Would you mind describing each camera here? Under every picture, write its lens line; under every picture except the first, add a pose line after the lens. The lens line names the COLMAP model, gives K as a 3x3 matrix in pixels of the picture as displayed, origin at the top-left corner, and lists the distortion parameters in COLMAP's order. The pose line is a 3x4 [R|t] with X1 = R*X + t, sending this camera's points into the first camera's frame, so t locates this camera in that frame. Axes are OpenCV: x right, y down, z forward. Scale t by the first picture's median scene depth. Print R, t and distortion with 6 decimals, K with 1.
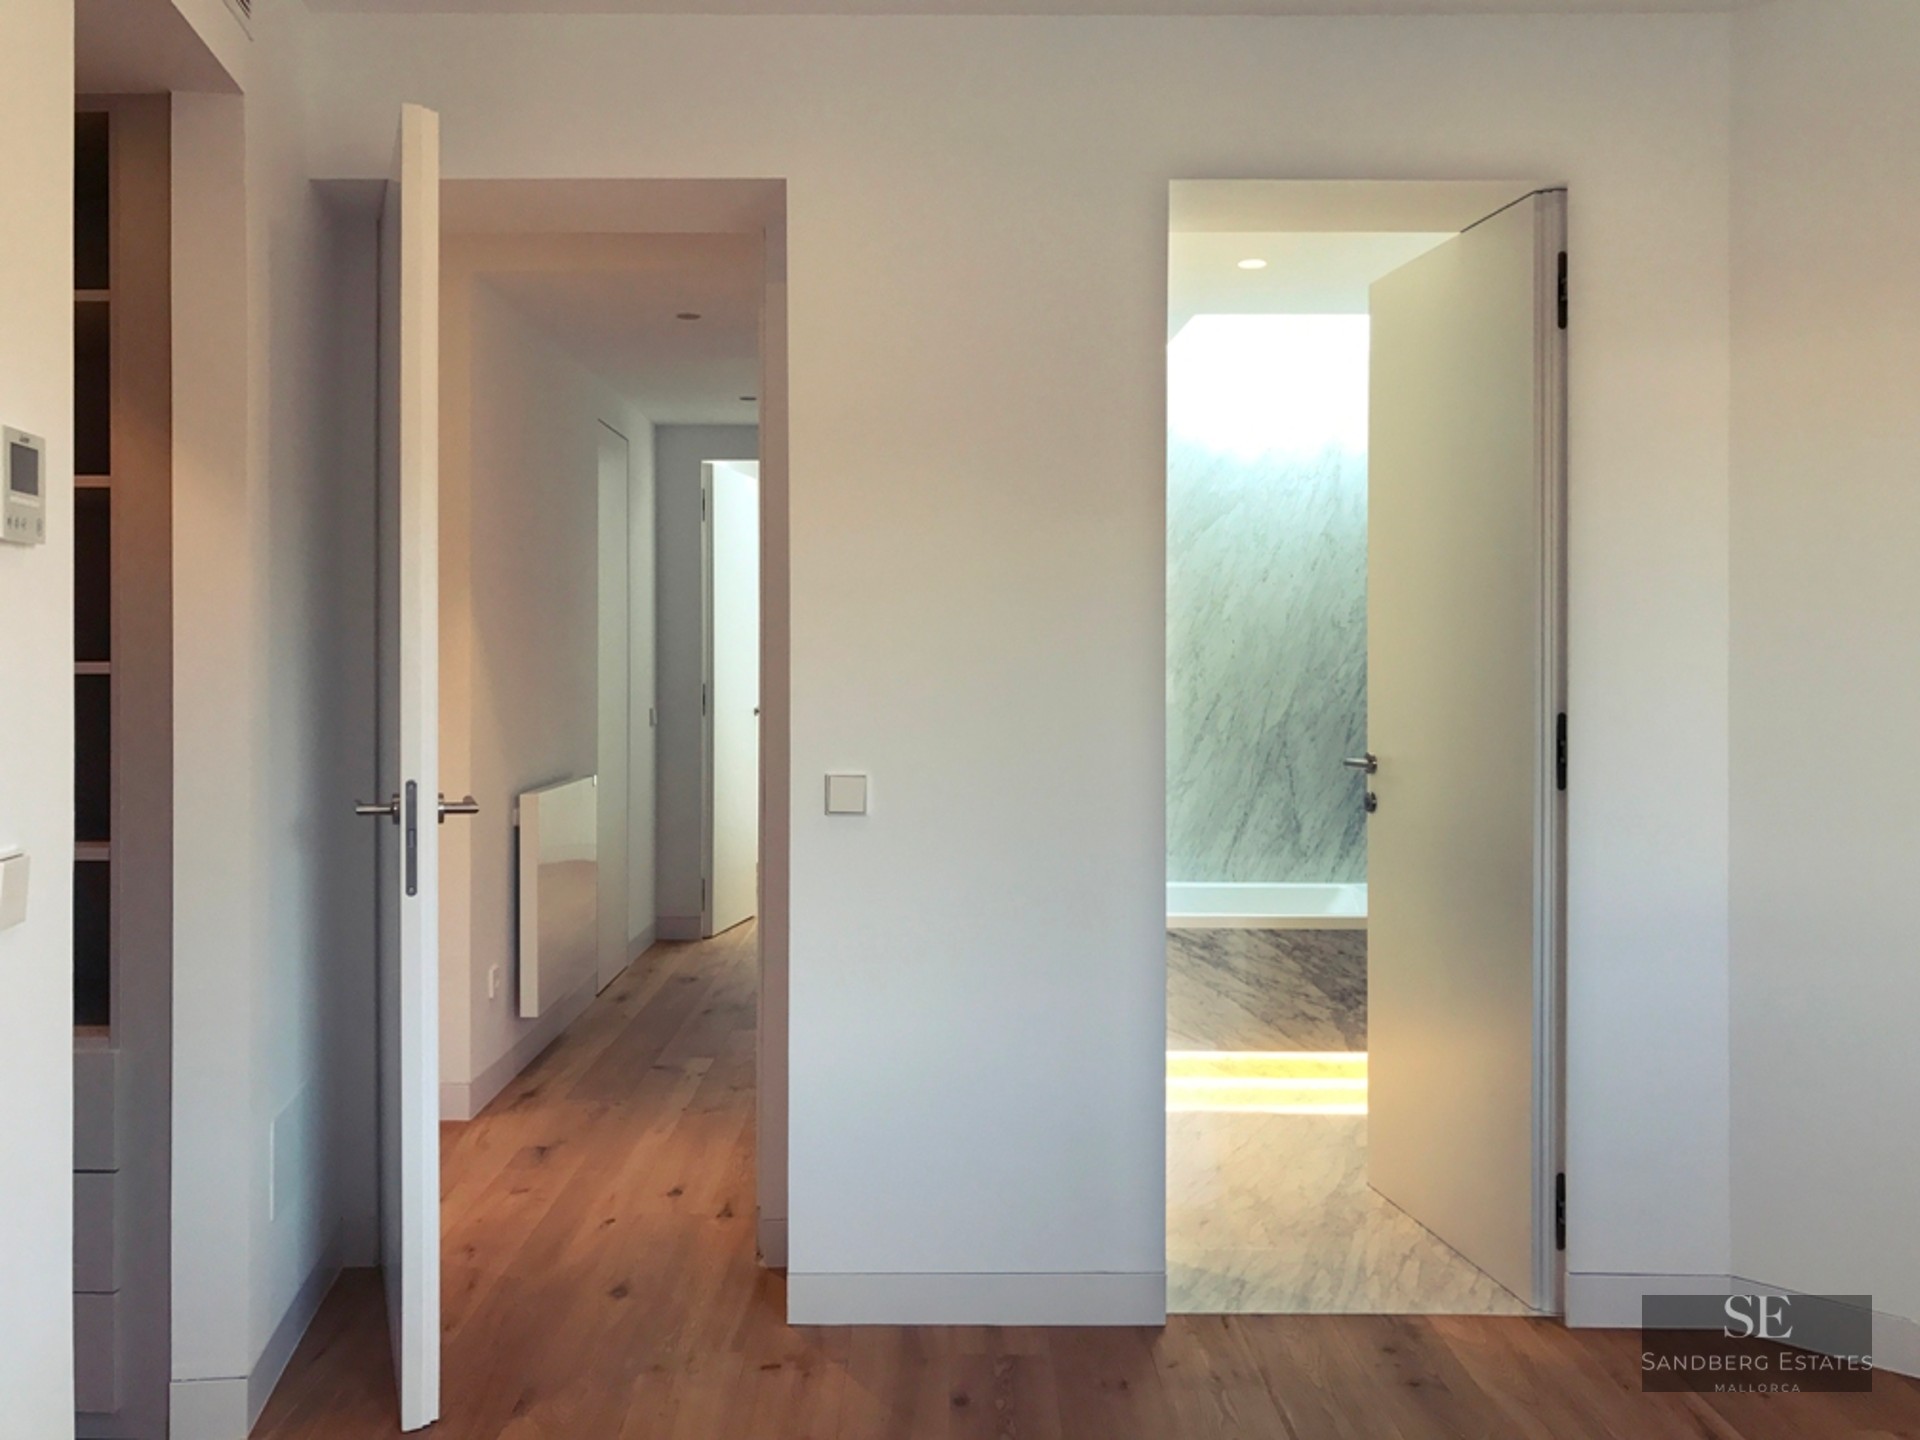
lens RADIAL K [[1584.8, 0, 962.3], [0, 1584.8, 719.8], [0, 0, 1]] dist [0.001312, -0.006577]
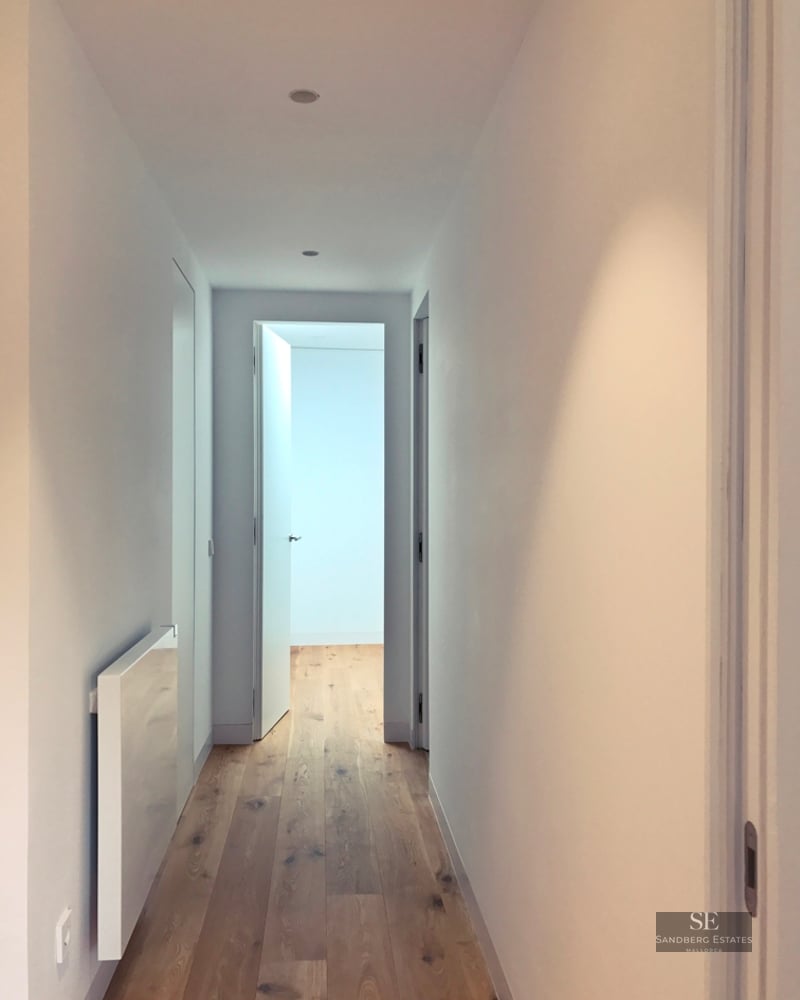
lens RADIAL K [[883.3, 0, 400.0], [0, 883.3, 500.0], [0, 0, 1]] dist [-0.001611, -0.000740]
pose [[0.997210, -0.005109, 0.074470, -0.110114], [0.007208, 0.999583, -0.027953, -0.017091], [-0.074296, 0.028412, 0.996831, 0.373520]]
